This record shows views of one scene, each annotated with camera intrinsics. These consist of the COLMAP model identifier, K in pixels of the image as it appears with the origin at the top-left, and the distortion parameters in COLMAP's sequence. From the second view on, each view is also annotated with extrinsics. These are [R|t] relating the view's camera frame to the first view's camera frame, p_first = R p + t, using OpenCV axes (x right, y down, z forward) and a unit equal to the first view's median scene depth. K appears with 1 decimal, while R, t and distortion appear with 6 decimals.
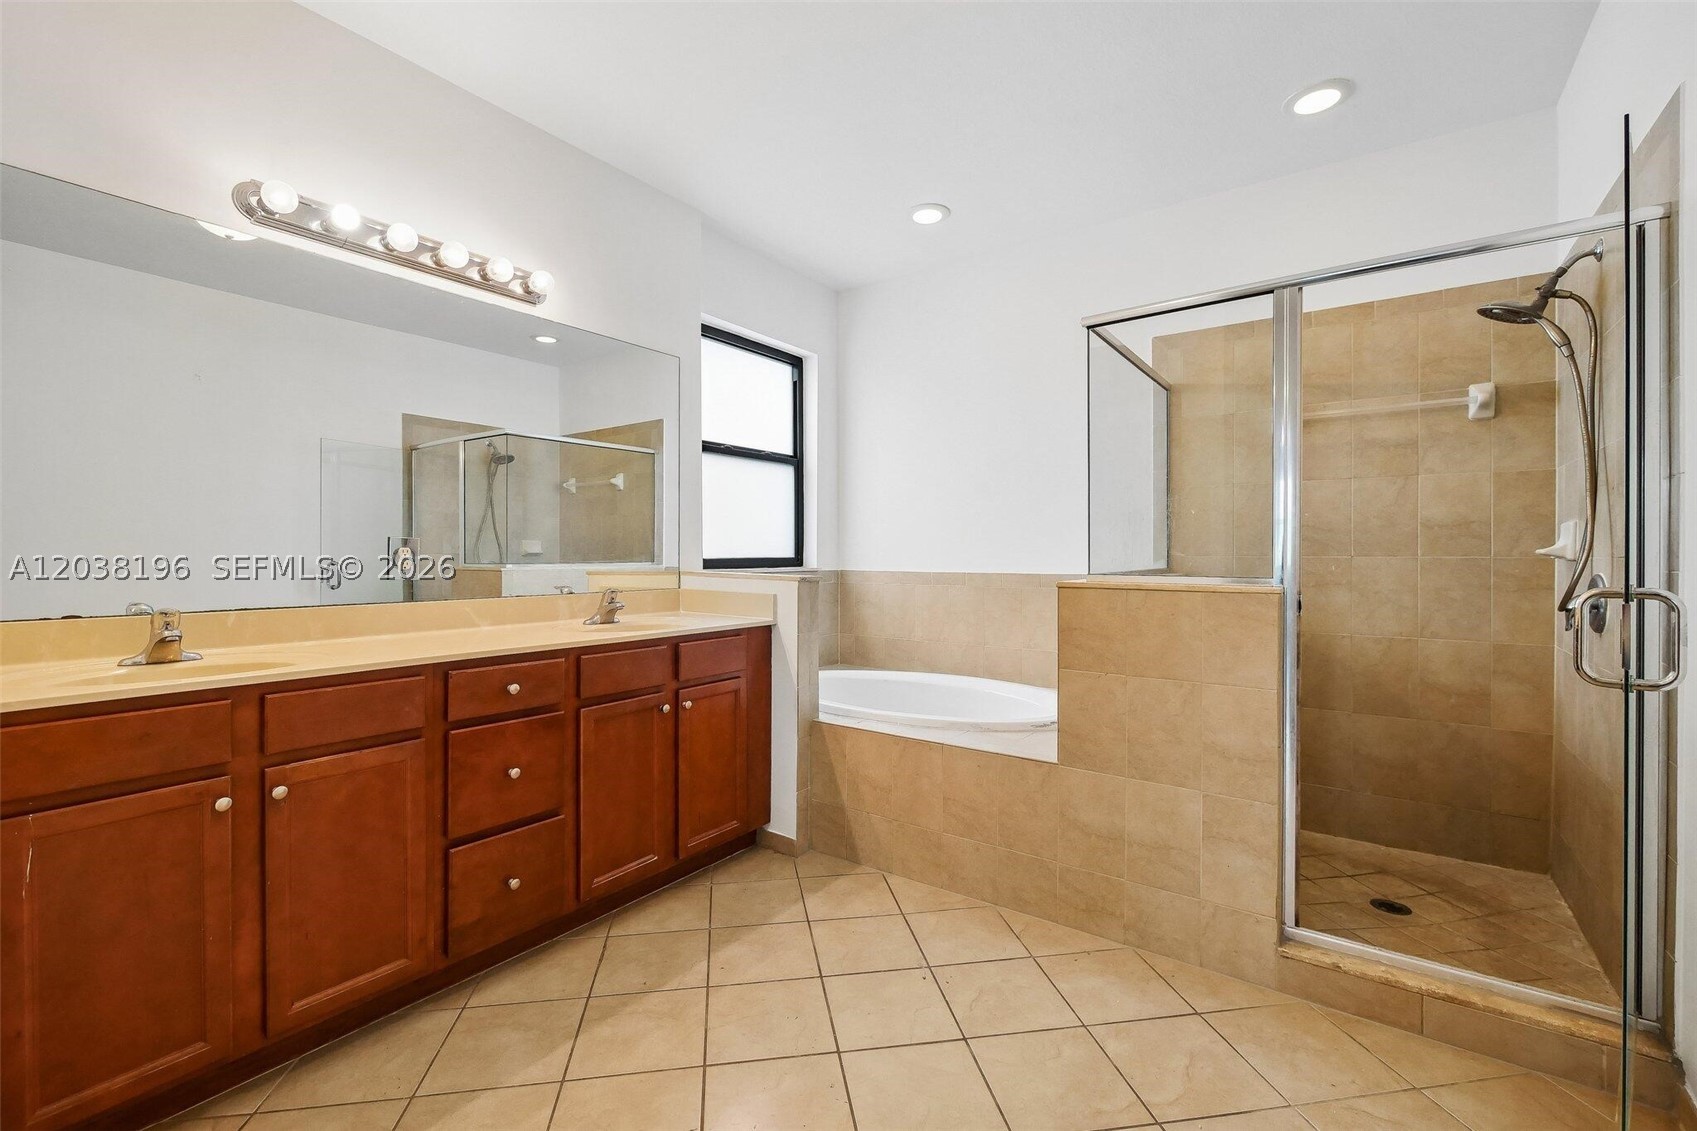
lens RADIAL K [[717.1, 0, 852.7], [0, 717.1, 560.5], [0, 0, 1]] dist [-0.013498, 0.000437]
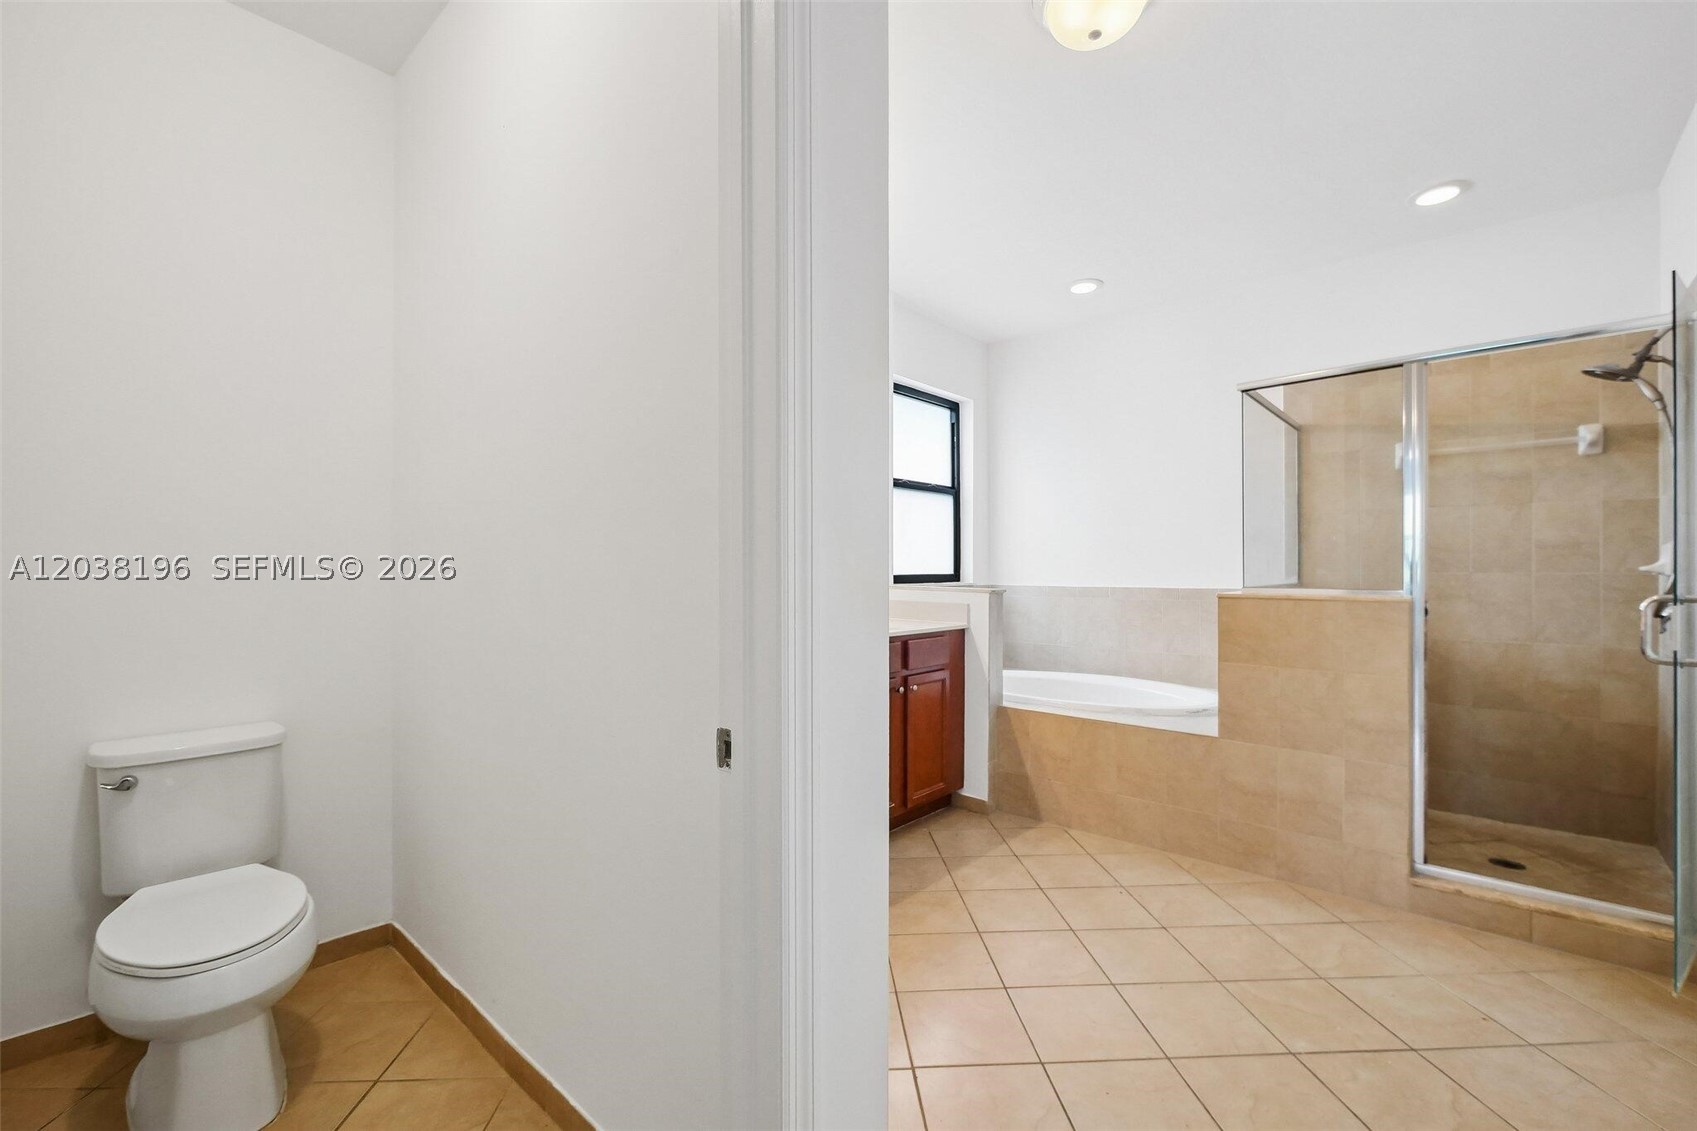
lens RADIAL K [[717.1, 0, 844.9], [0, 717.1, 573.2], [0, 0, 1]] dist [-0.013498, 0.000437]
pose [[0.993807, -0.001090, -0.111116, -0.210846], [0.000623, 0.999991, -0.004234, -0.000803], [0.111120, 0.004139, 0.993798, -0.300833]]
